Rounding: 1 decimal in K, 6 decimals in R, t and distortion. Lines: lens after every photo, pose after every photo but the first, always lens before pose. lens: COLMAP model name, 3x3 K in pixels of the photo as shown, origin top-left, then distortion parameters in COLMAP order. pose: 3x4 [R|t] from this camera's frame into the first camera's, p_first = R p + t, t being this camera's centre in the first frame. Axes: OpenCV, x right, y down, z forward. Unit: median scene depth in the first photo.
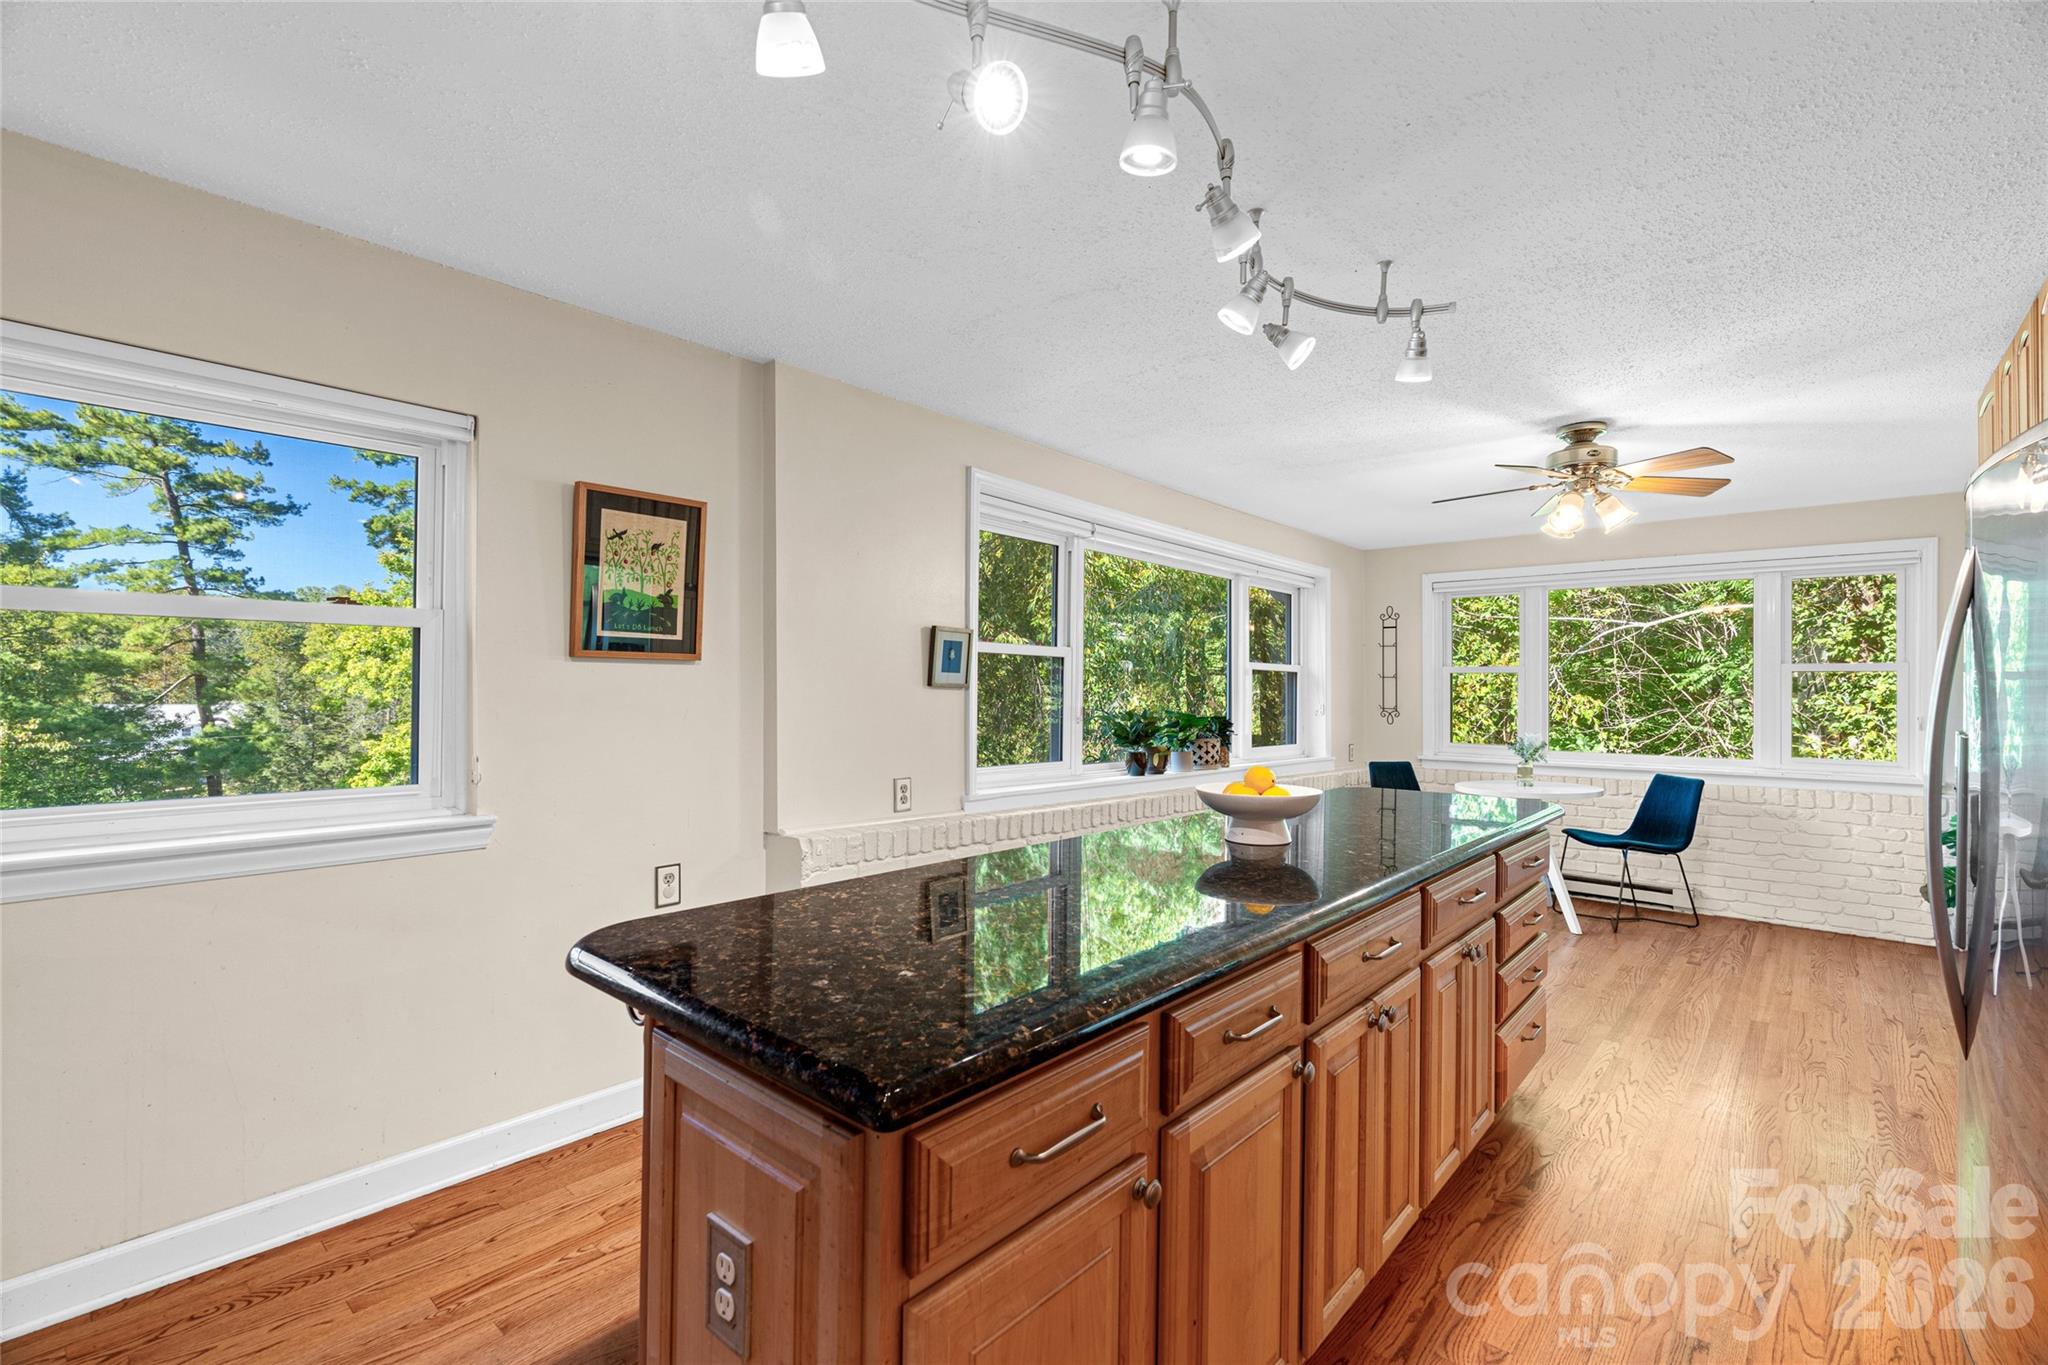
lens RADIAL K [[916.5, 0, 1013.1], [0, 916.5, 686.8], [0, 0, 1]] dist [-0.001278, 0.000452]
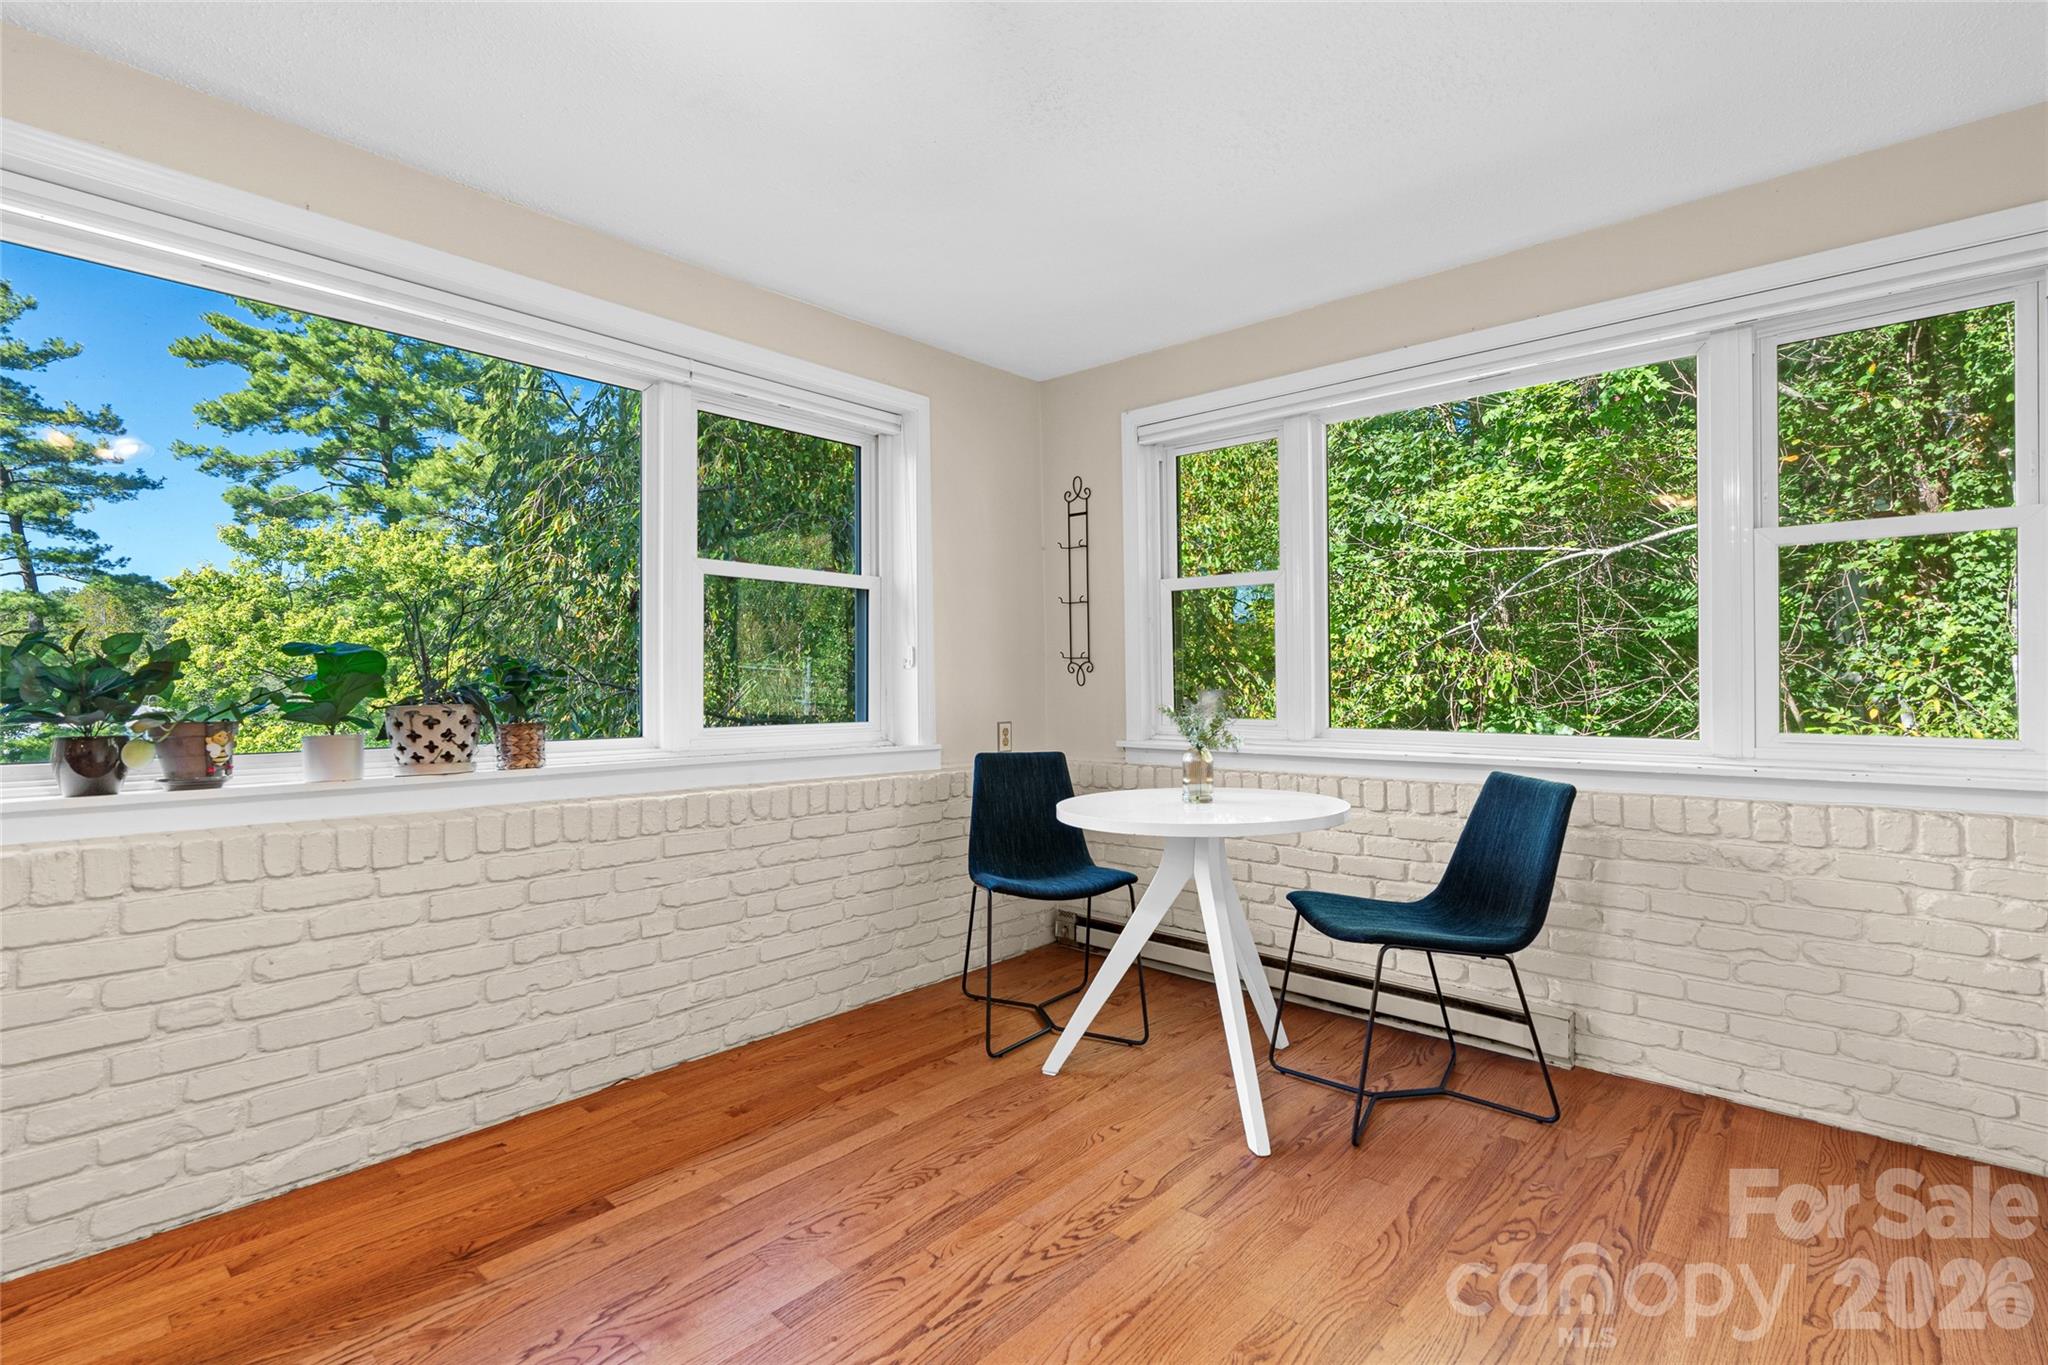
lens RADIAL K [[916.5, 0, 1034.3], [0, 916.5, 685.3], [0, 0, 1]] dist [-0.001278, 0.000452]
pose [[0.999813, -0.011345, -0.015691, 0.470983], [0.011445, 0.999915, 0.006298, 0.044522], [0.015618, -0.006476, 0.999857, 0.520561]]
